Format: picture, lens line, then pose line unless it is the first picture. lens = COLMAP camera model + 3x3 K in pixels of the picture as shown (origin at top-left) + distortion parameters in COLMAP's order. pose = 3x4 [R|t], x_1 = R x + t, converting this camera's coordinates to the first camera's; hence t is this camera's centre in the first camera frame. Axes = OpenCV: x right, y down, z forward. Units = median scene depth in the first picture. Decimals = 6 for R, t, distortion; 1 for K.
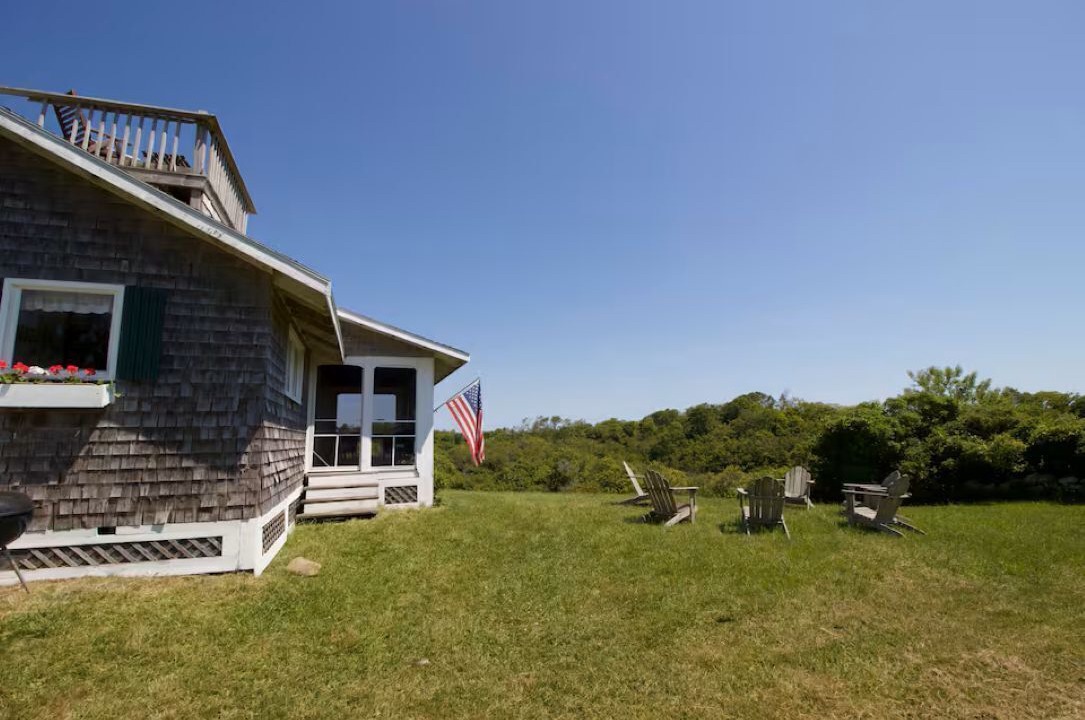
lens RADIAL K [[504.8, 0, 546.4], [0, 504.8, 363.5], [0, 0, 1]] dist [0.001193, -0.000055]
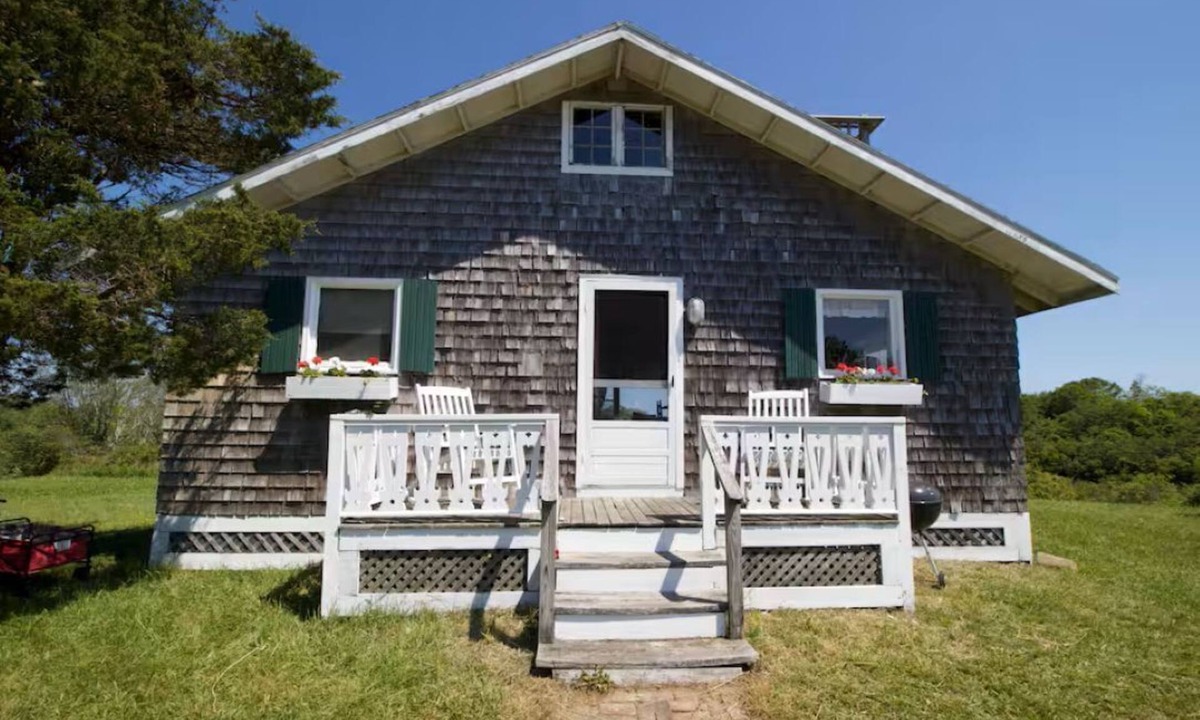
lens RADIAL K [[582.3, 0, 600.0], [0, 582.3, 360.0], [0, 0, 1]] dist [-0.000318, -0.000008]
pose [[0.972318, -0.003905, -0.233631, -1.159337], [0.010975, 0.999520, 0.028970, -0.050096], [0.233405, -0.030732, 0.971894, -0.356954]]
